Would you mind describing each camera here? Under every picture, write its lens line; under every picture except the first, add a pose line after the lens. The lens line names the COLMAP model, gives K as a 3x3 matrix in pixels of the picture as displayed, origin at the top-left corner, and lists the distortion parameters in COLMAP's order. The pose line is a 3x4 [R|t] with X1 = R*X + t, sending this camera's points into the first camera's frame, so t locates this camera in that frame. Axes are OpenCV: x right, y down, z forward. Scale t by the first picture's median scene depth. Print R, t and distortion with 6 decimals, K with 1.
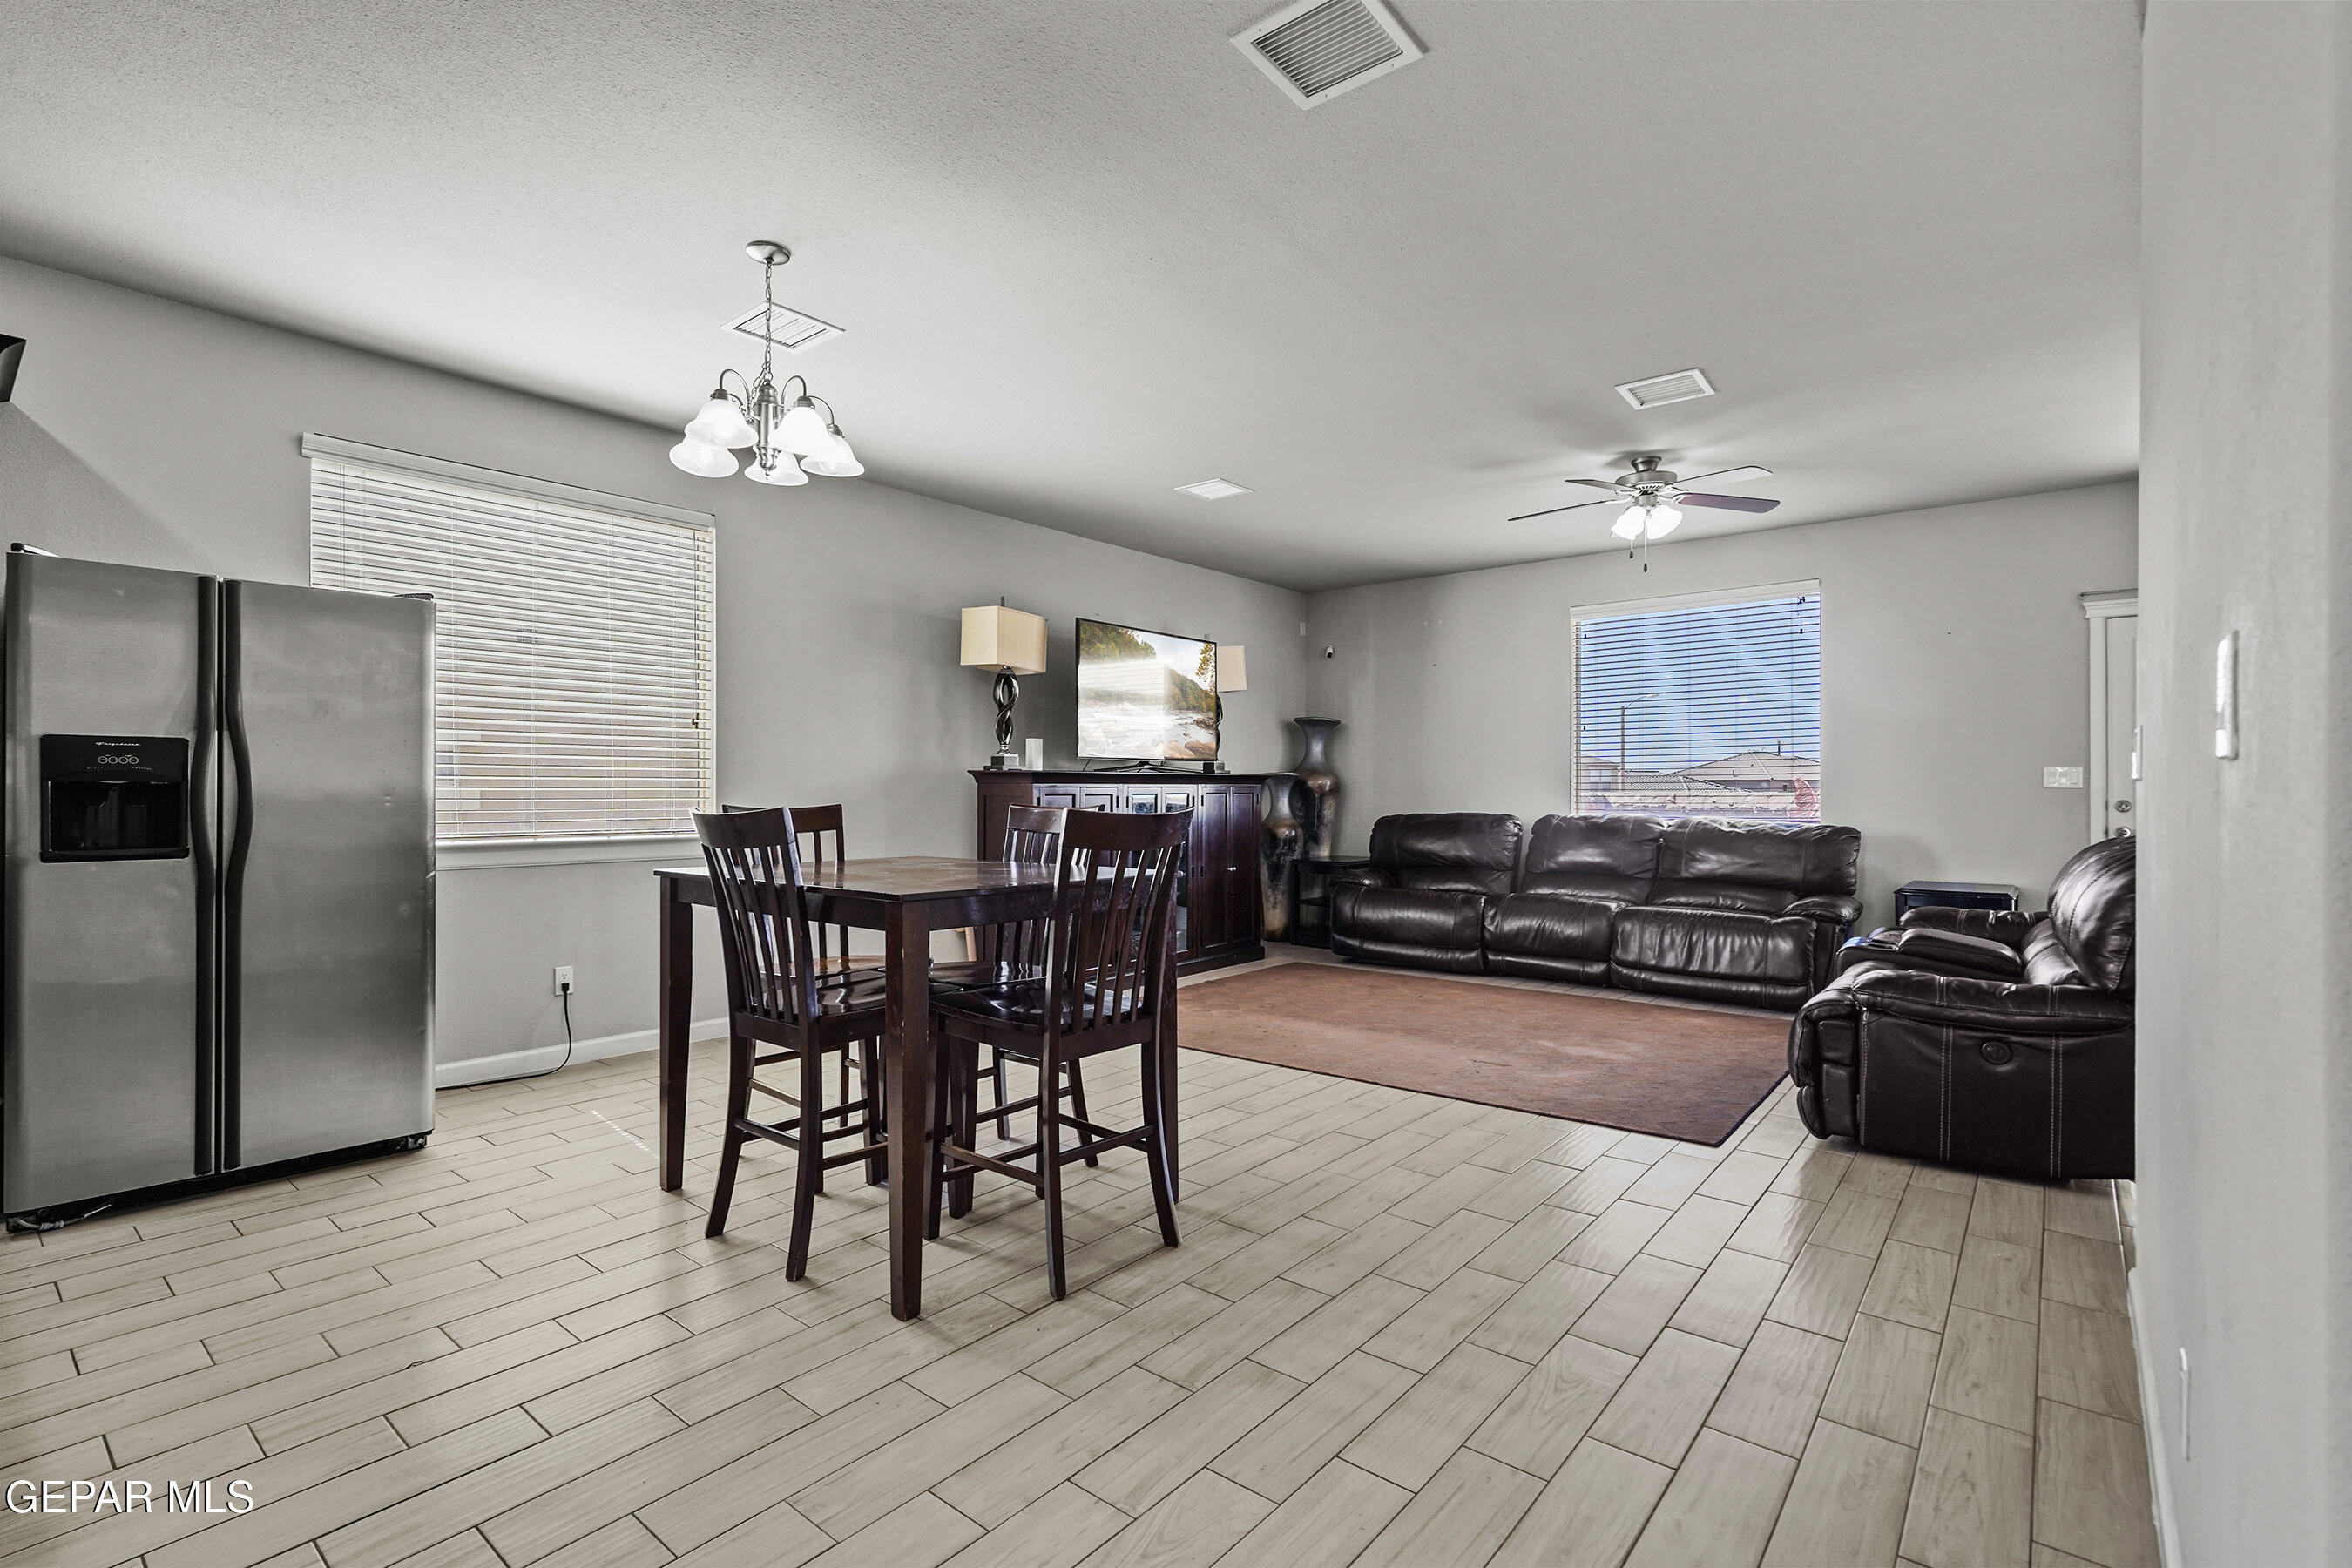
lens RADIAL K [[1082.5, 0, 1178.3], [0, 1082.5, 790.8], [0, 0, 1]] dist [0.000559, -0.000281]
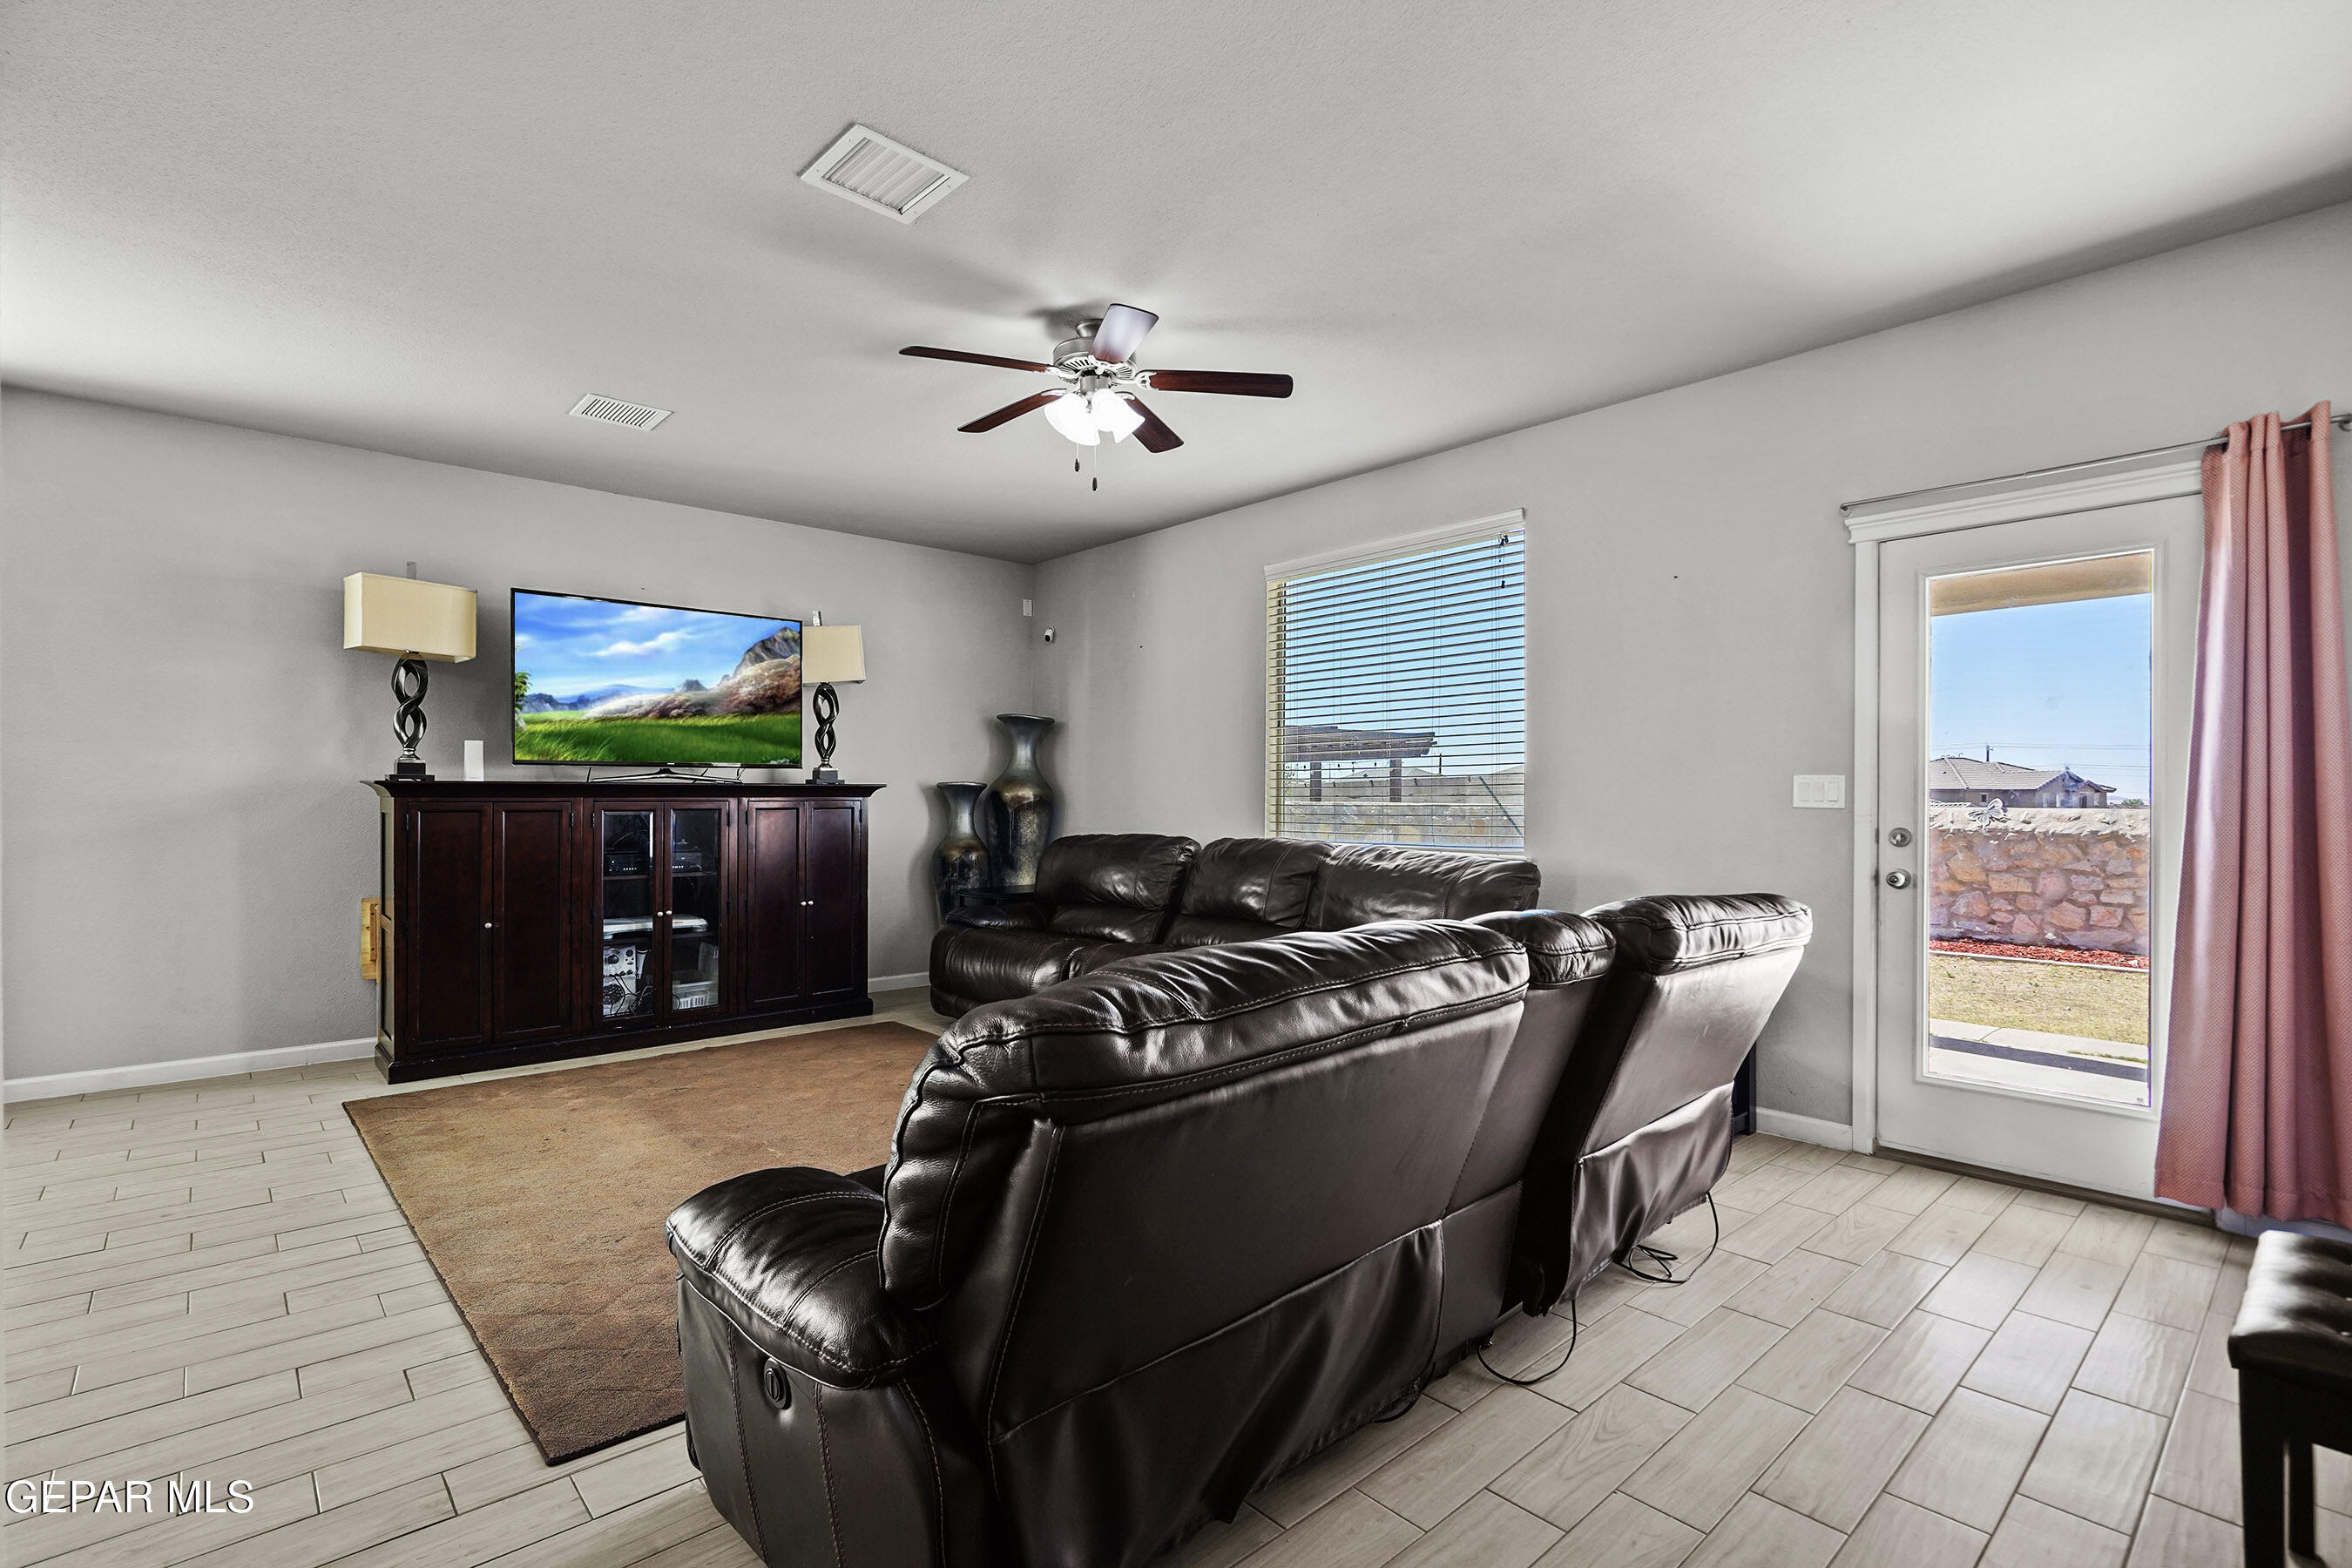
lens RADIAL K [[1086.0, 0, 1172.3], [0, 1086.0, 796.9], [0, 0, 1]] dist [0.000497, -0.000091]
pose [[0.988483, 0.002818, -0.151306, 0.520807], [-0.003026, 0.999995, -0.001141, -0.007016], [0.151302, 0.001586, 0.988486, 0.292812]]
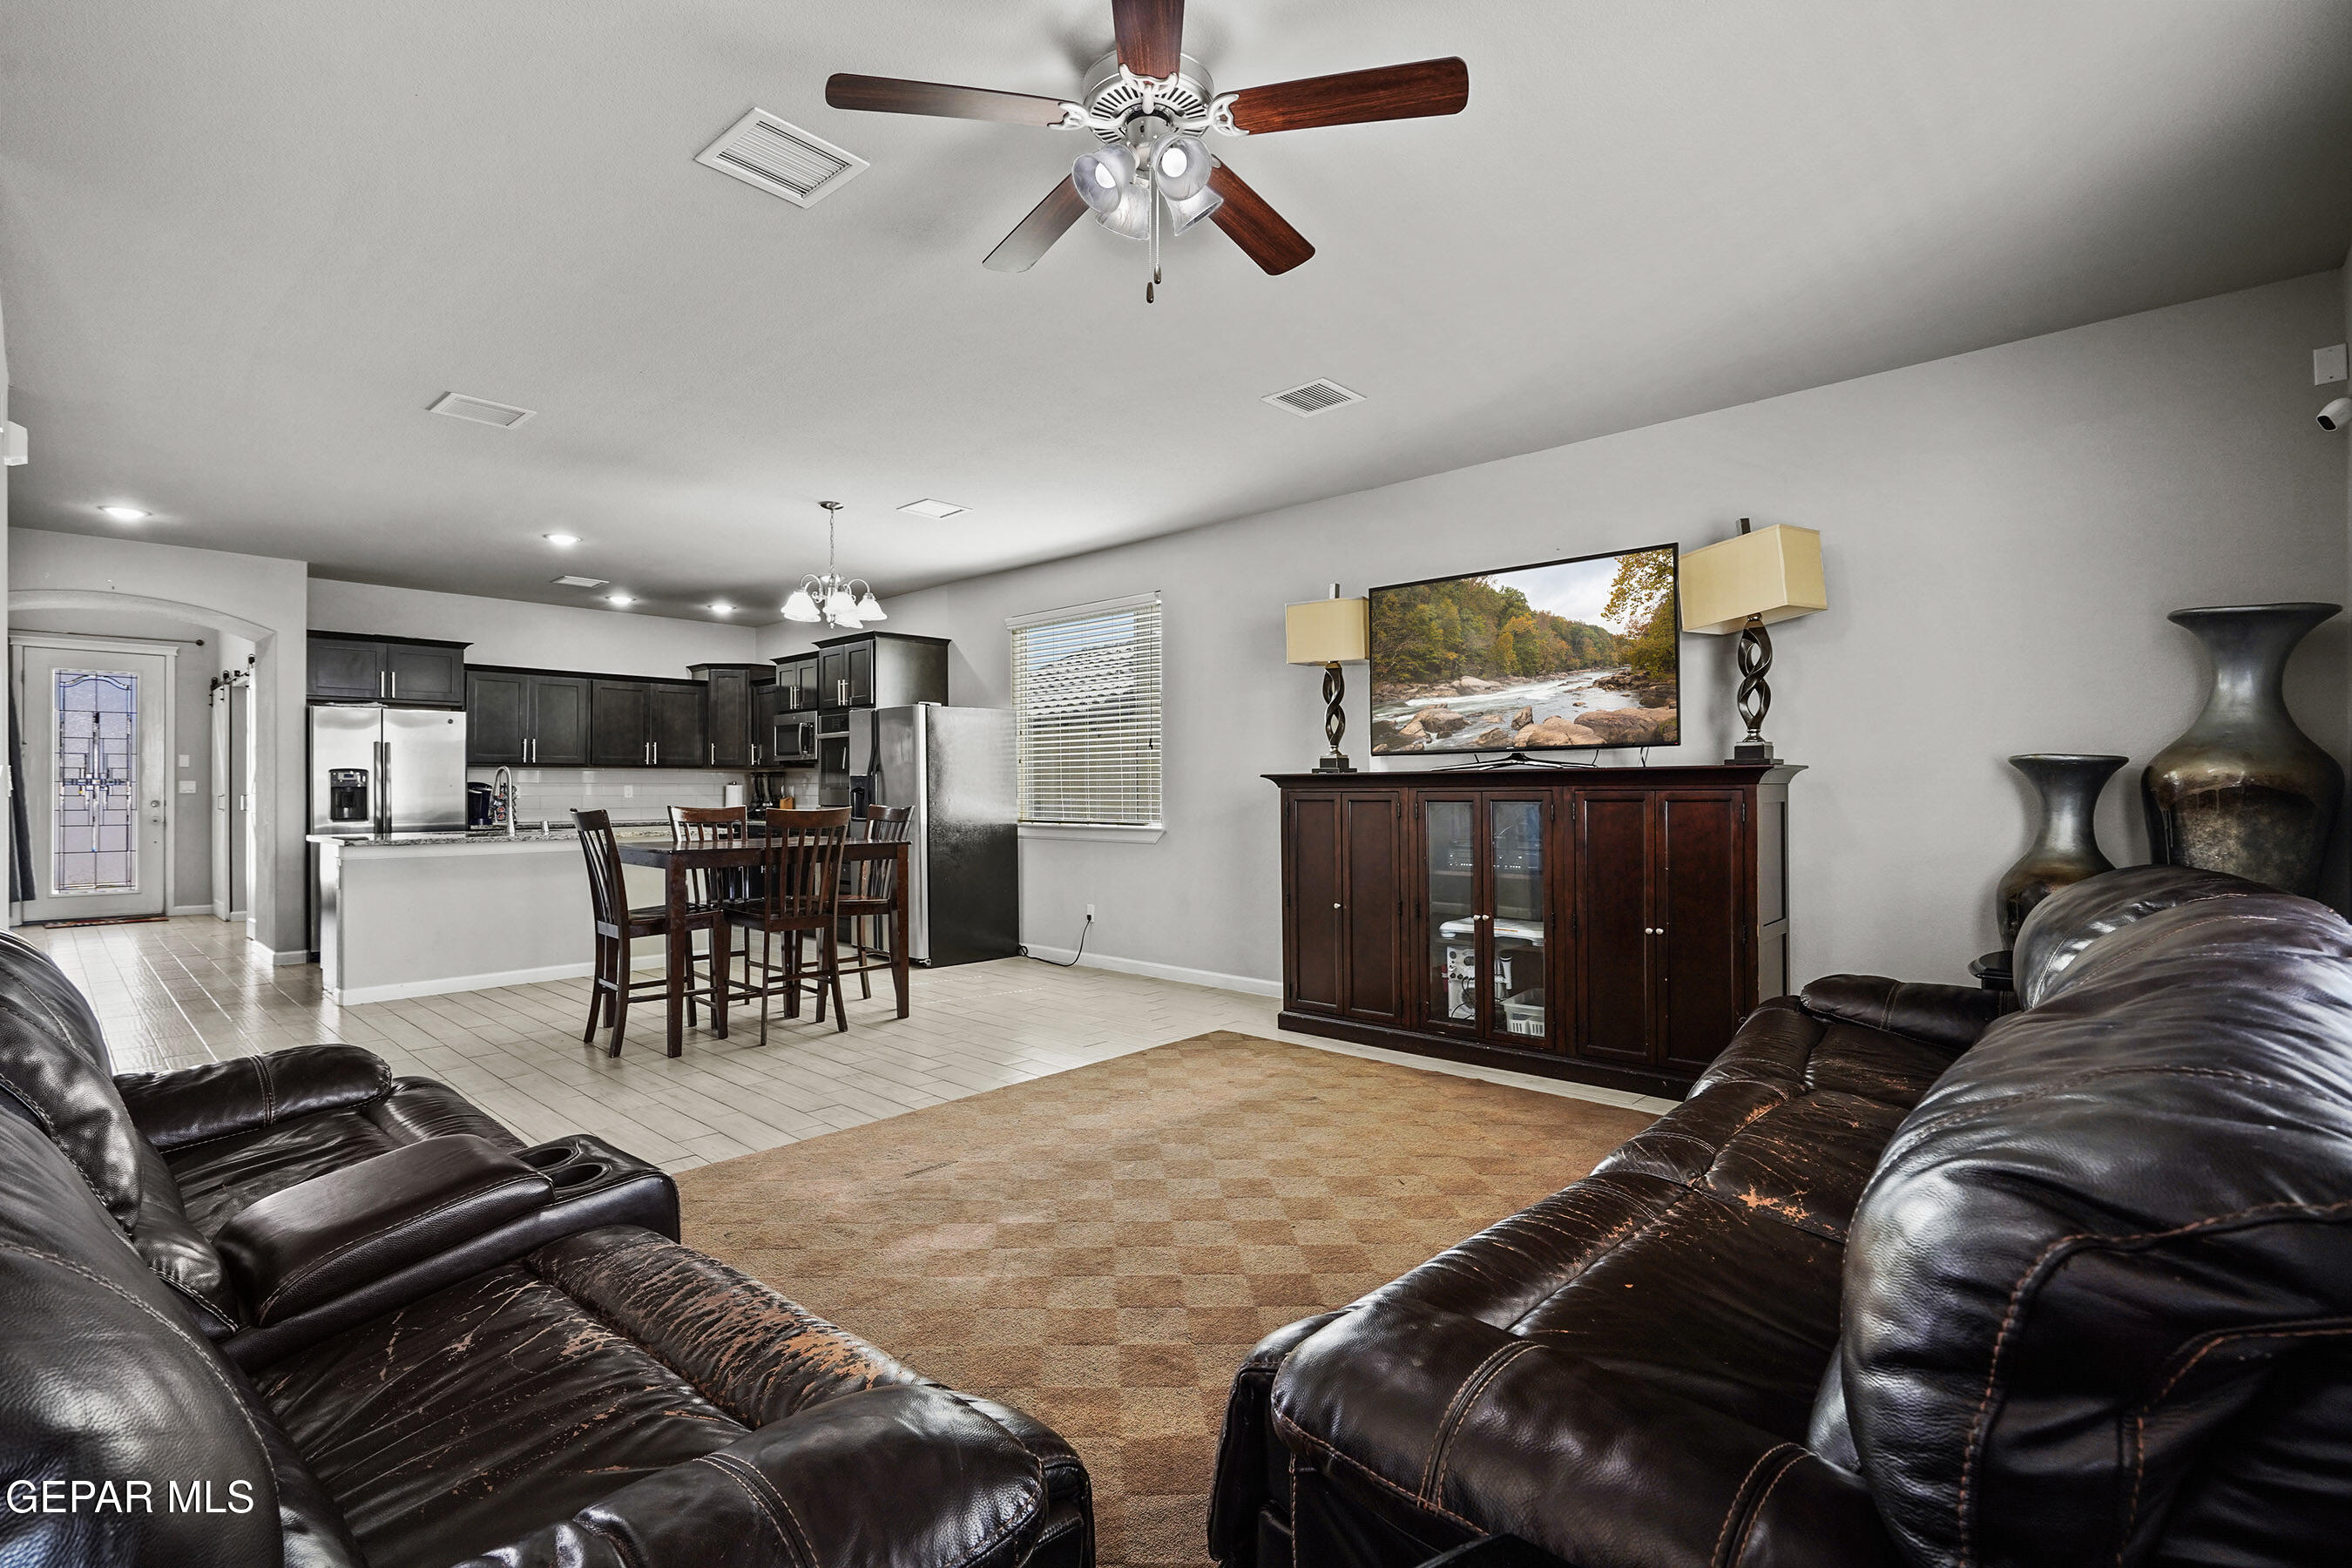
lens RADIAL K [[1086.0, 0, 1172.3], [0, 1086.0, 796.9], [0, 0, 1]] dist [0.000497, -0.000091]
pose [[-0.067217, 0.004735, -0.997727, 0.771459], [0.003881, 0.999982, 0.004485, -0.003426], [0.997731, -0.003570, -0.067234, 0.924688]]
